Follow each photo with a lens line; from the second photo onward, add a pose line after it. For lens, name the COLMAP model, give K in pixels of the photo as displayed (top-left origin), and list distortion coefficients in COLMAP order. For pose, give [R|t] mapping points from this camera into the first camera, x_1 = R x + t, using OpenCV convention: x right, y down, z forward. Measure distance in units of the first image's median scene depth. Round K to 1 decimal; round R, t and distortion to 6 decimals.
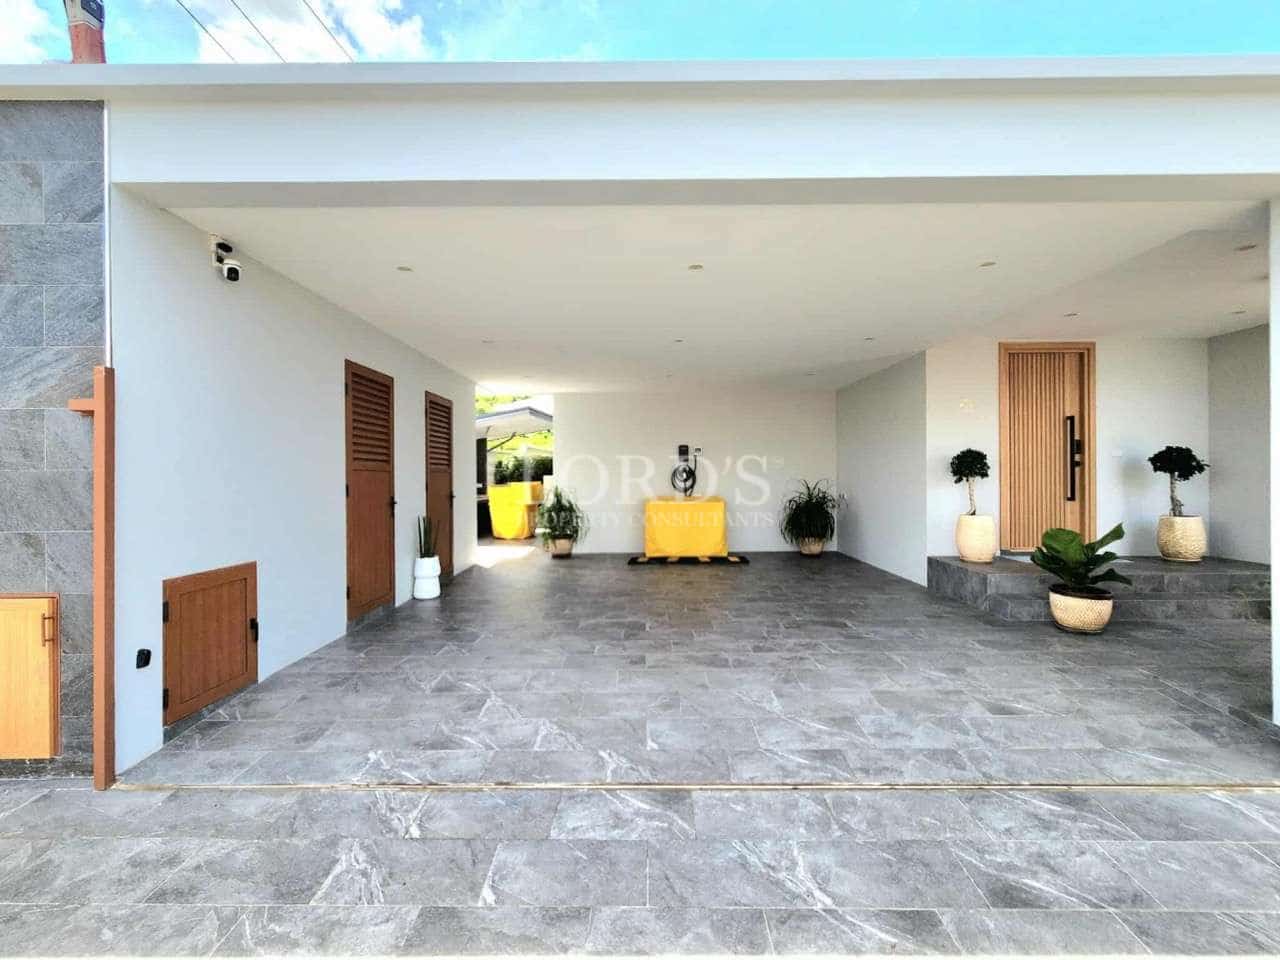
lens RADIAL K [[523.3, 0, 640.0], [0, 523.3, 480.0], [0, 0, 1]] dist [-0.000200, 0.000413]
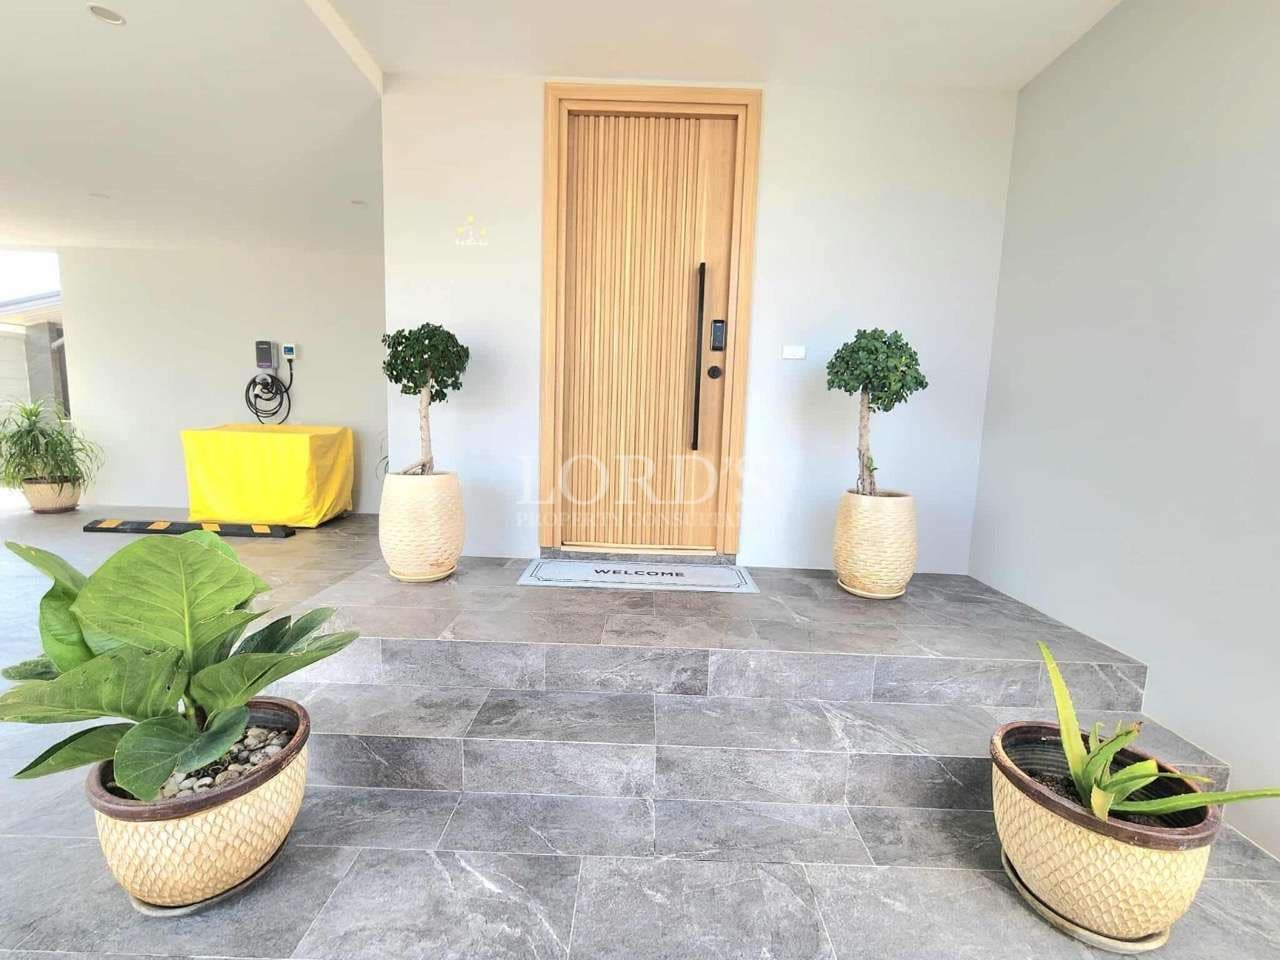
lens RADIAL K [[523.3, 0, 640.0], [0, 523.3, 480.0], [0, 0, 1]] dist [-0.000200, 0.000413]
pose [[0.999200, 0.039927, -0.002324, 0.947189], [-0.039408, 0.992807, 0.113057, 0.017284], [0.006821, -0.112875, 0.993586, 0.637168]]
